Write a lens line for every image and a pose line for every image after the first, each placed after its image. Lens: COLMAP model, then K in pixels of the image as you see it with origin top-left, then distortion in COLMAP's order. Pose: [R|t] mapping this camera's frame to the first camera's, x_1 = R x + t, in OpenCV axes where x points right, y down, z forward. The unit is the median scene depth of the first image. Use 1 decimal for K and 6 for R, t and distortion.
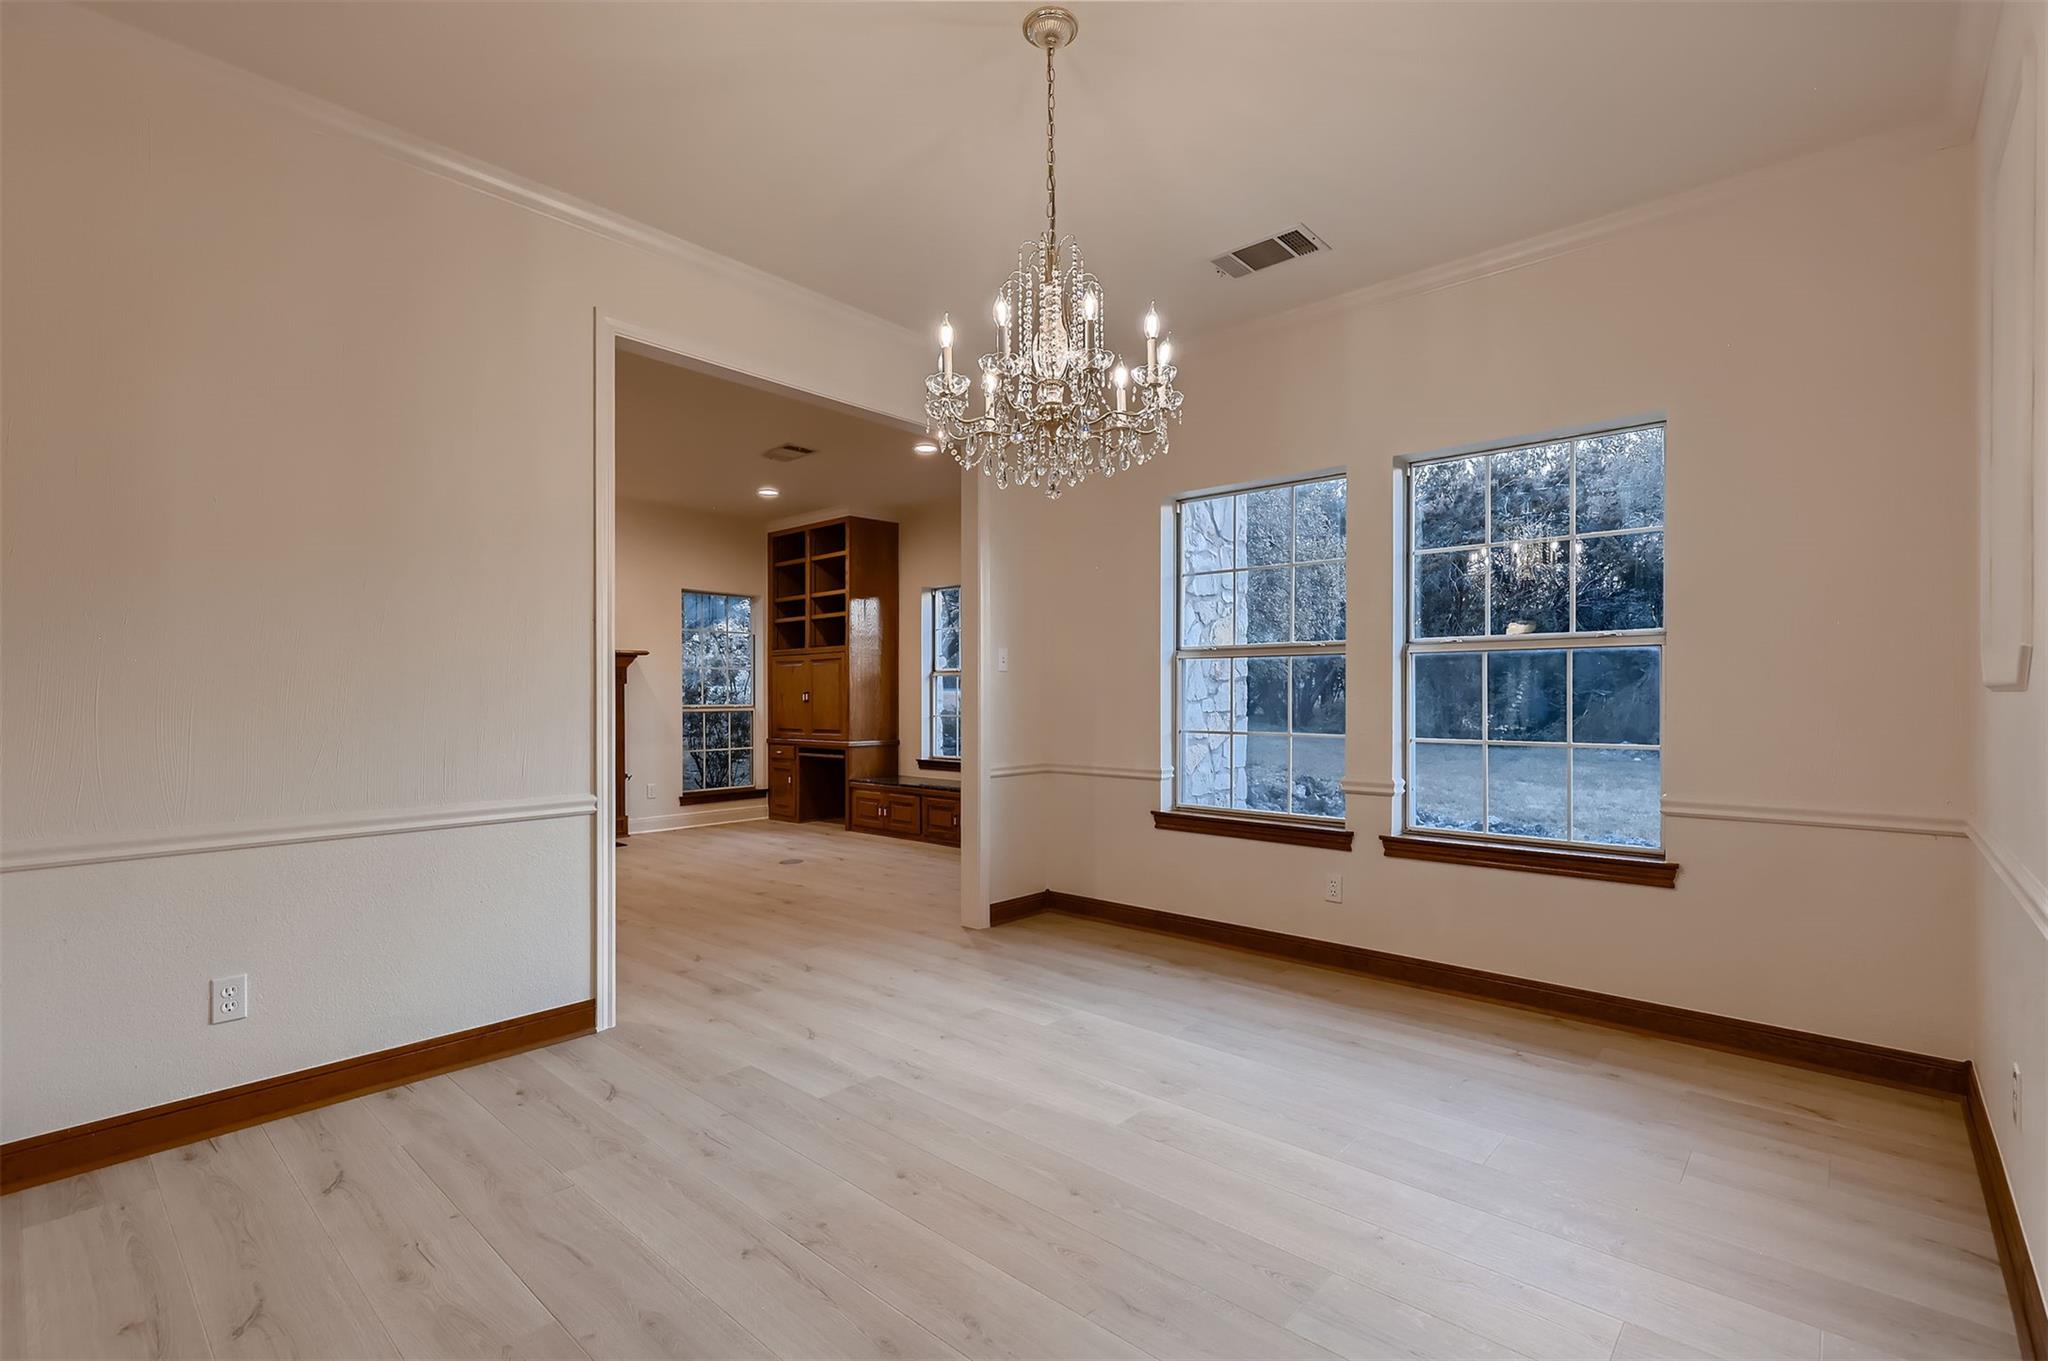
lens RADIAL K [[927.9, 0, 1028.2], [0, 927.9, 687.2], [0, 0, 1]] dist [0.003037, 0.000715]
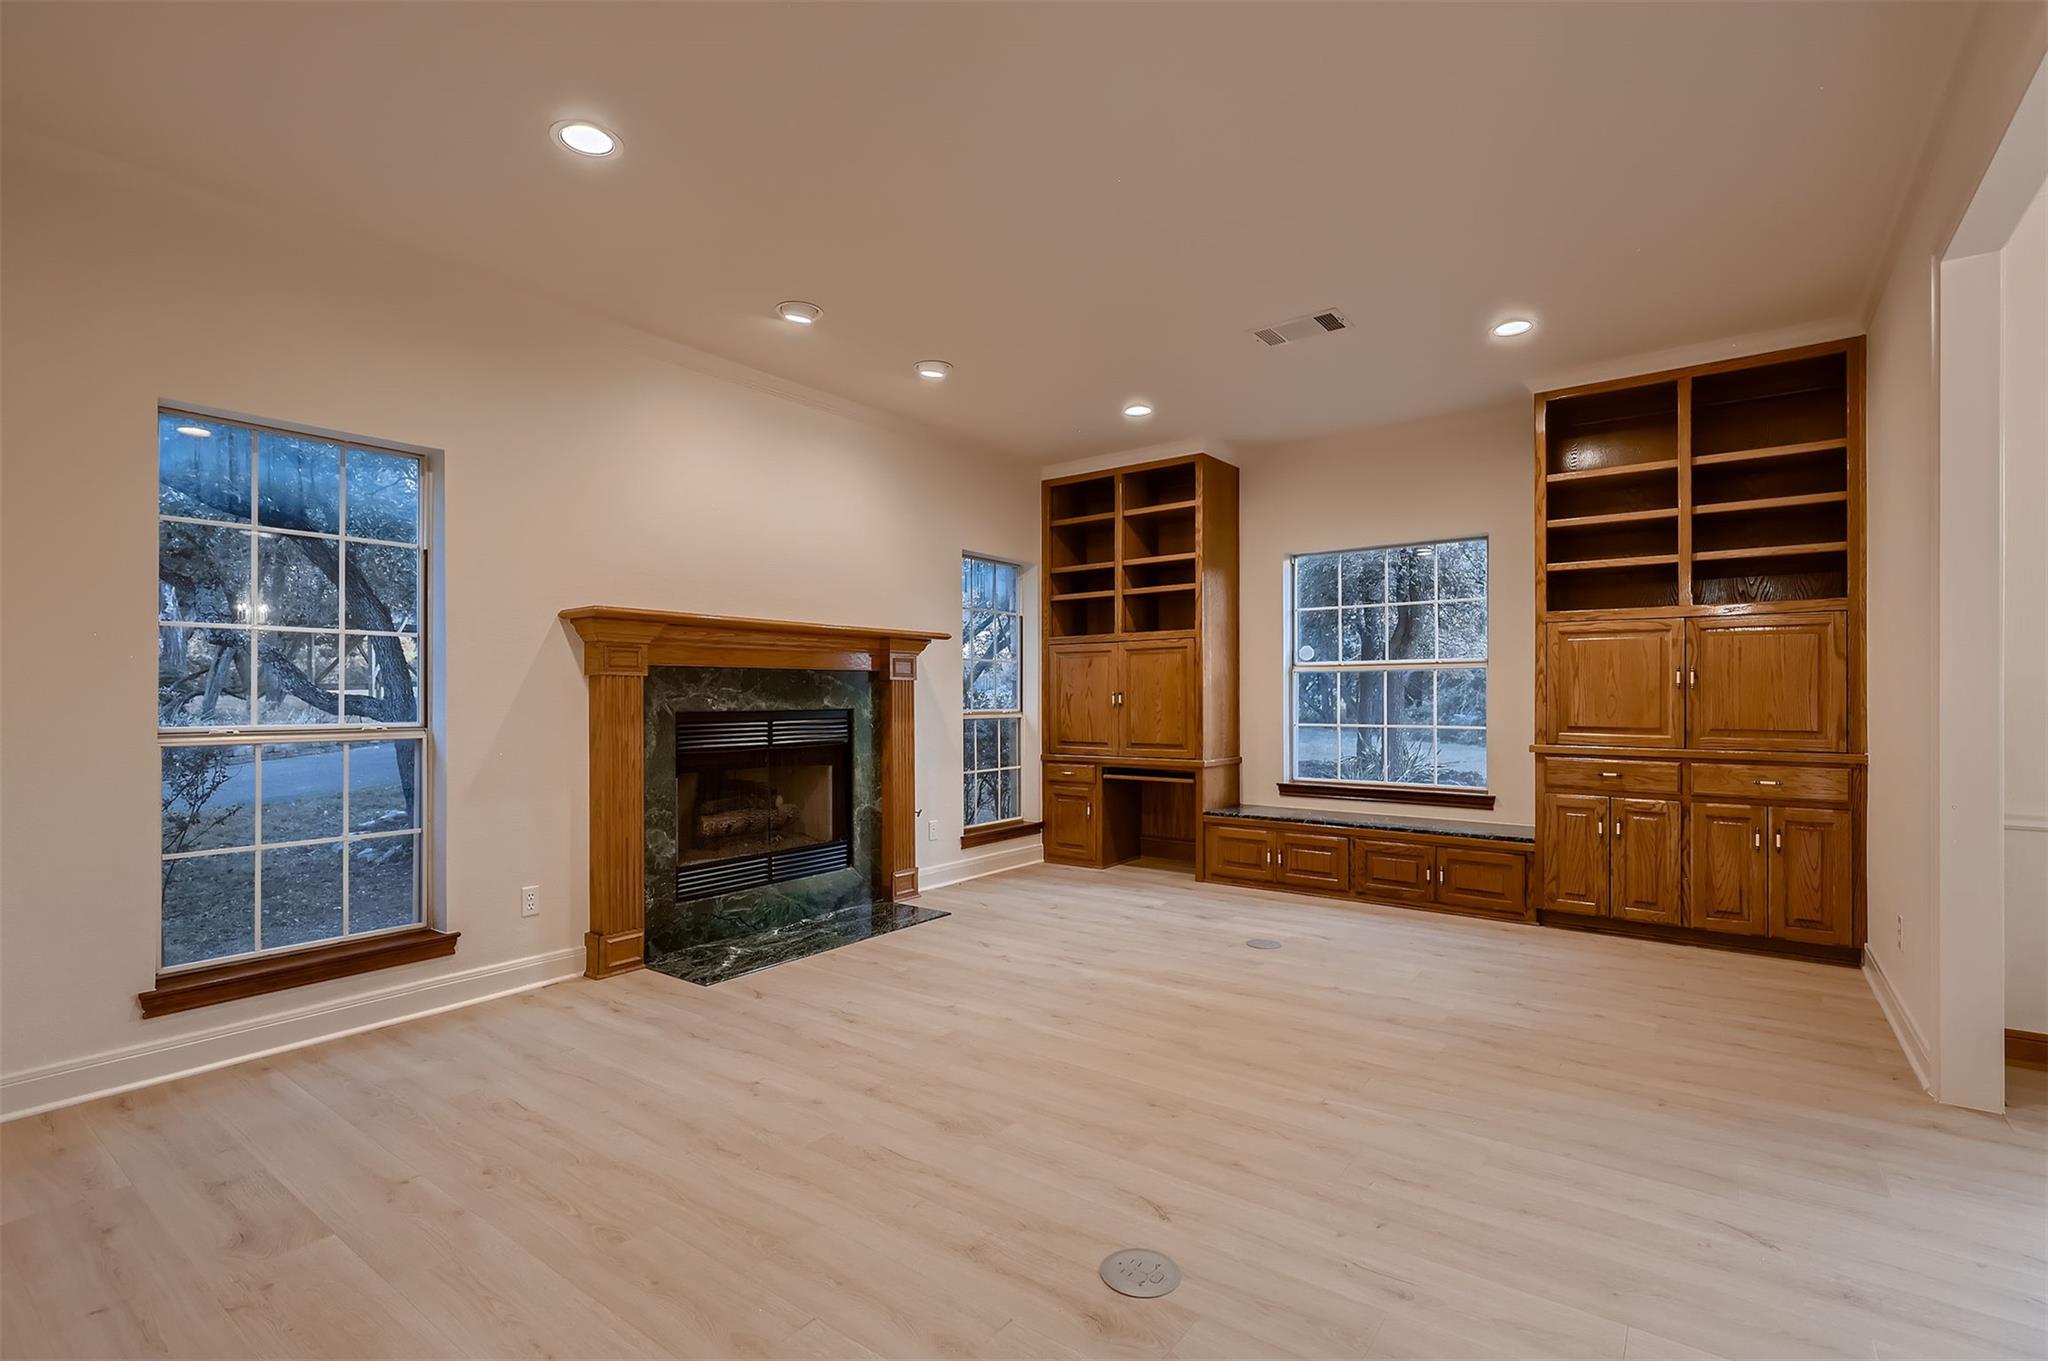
lens RADIAL K [[927.9, 0, 1020.9], [0, 927.9, 686.0], [0, 0, 1]] dist [0.003037, 0.000715]
pose [[0.996122, 0.002132, 0.087962, -0.380718], [-0.001728, 0.999988, -0.004666, 0.003484], [-0.087970, 0.004496, 0.996113, 0.267031]]
